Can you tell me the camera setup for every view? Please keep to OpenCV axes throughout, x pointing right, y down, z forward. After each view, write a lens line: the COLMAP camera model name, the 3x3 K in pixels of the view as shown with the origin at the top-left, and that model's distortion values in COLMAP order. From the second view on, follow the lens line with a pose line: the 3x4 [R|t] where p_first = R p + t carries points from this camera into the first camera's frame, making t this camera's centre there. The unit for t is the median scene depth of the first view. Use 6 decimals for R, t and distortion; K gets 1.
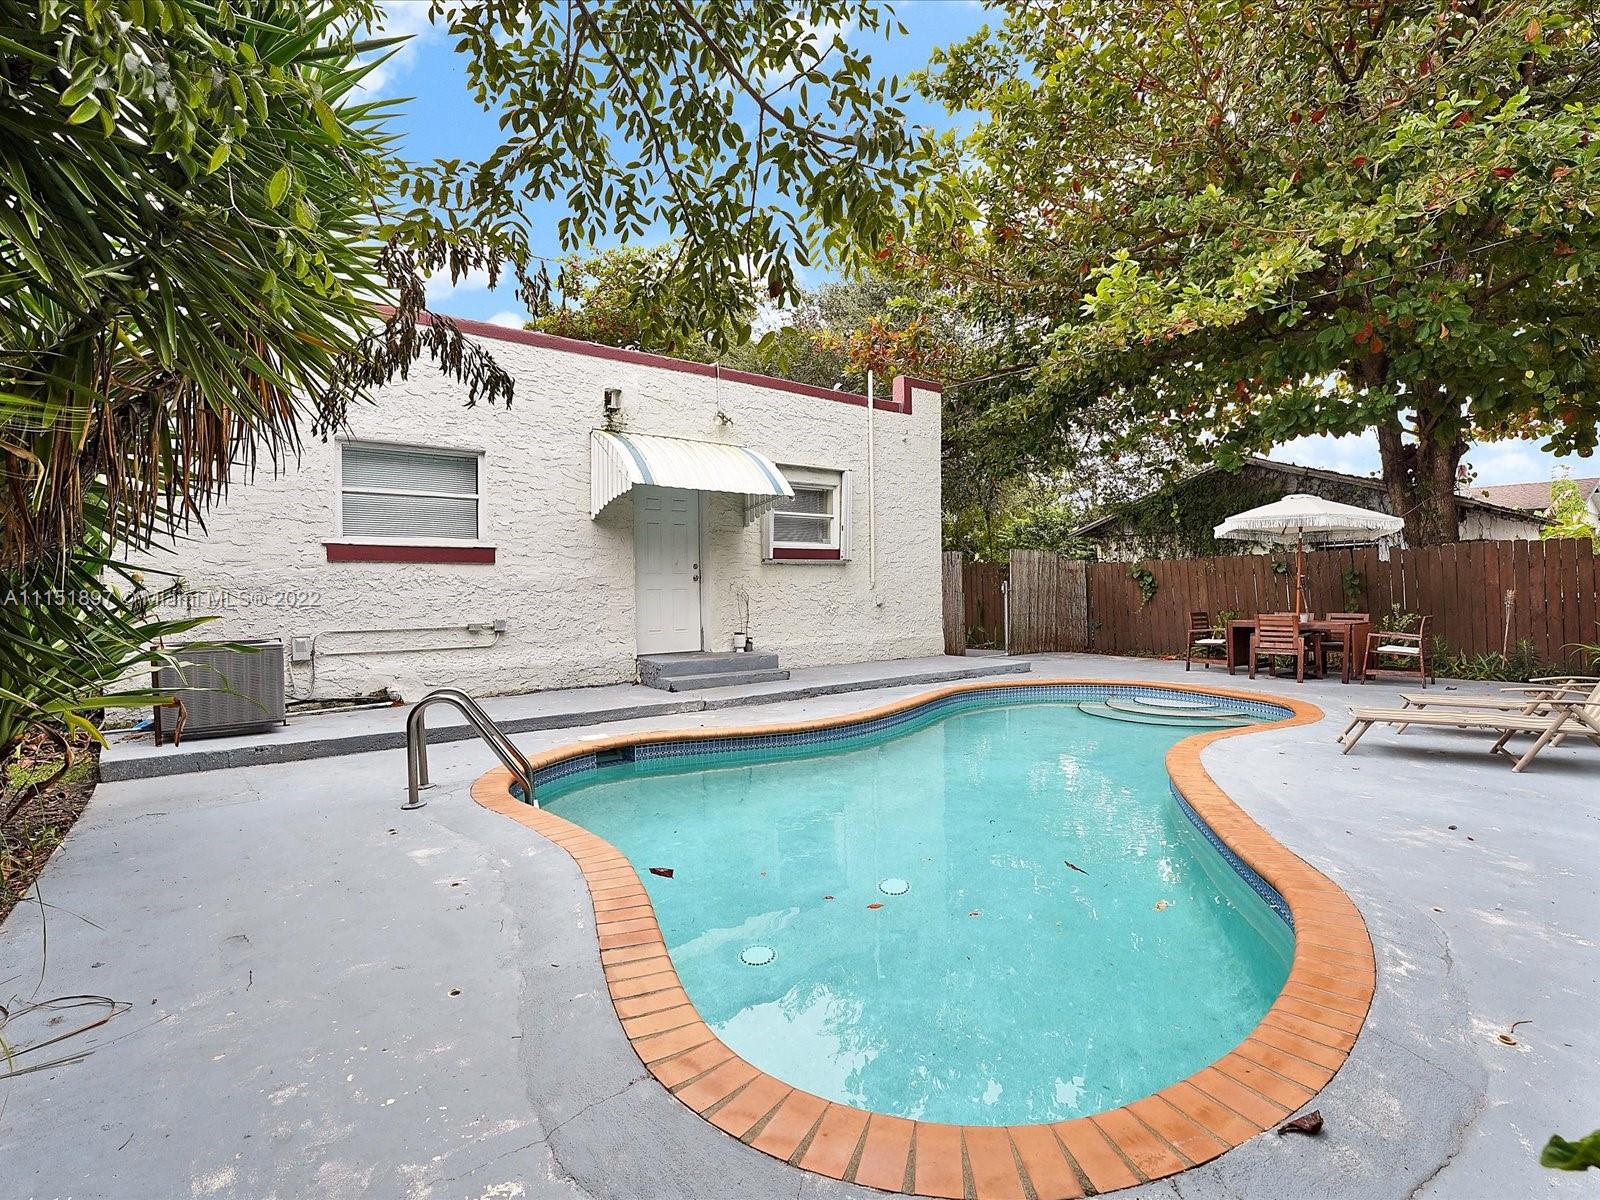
lens RADIAL K [[770.0, 0, 808.4], [0, 770.0, 596.6], [0, 0, 1]] dist [-0.000769, -0.000355]
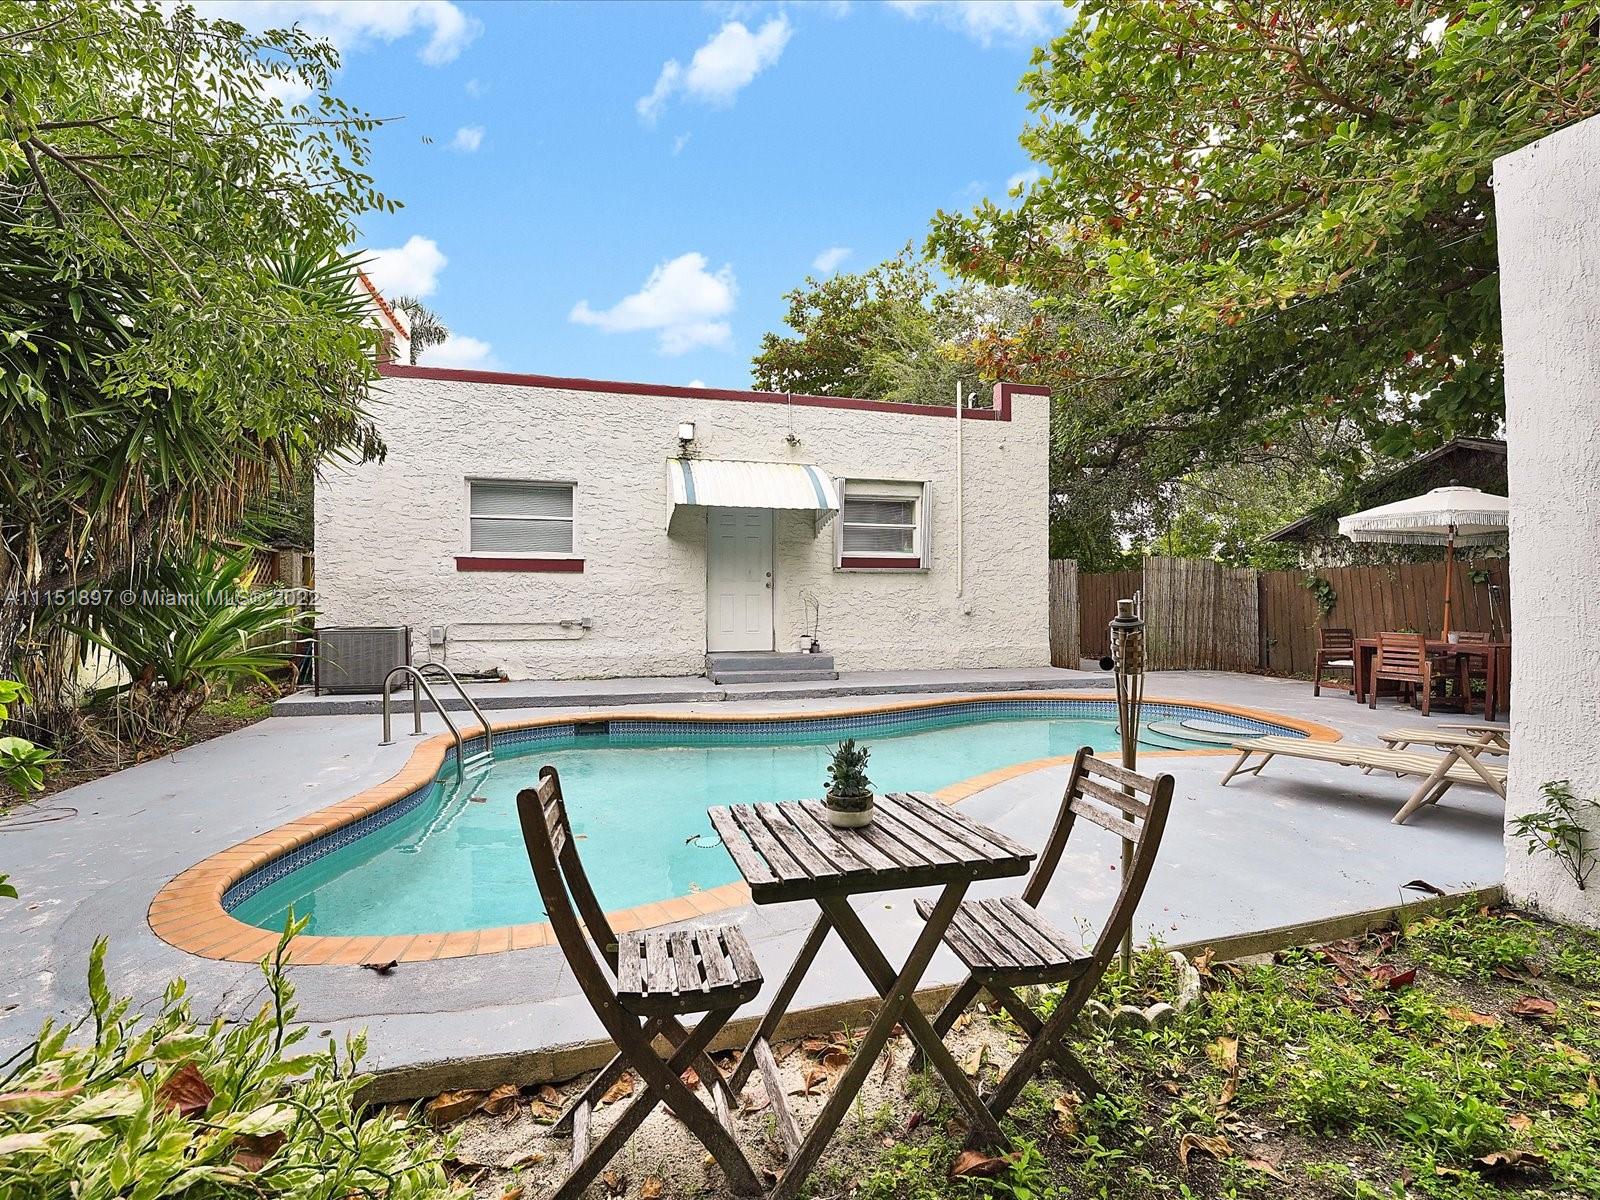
lens RADIAL K [[770.0, 0, 808.4], [0, 770.0, 596.6], [0, 0, 1]] dist [-0.000769, -0.000355]
pose [[0.928949, 0.011060, -0.370042, 0.331940], [-0.015297, 0.999847, -0.008517, 0.001207], [0.369892, 0.013572, 0.928976, -0.013026]]
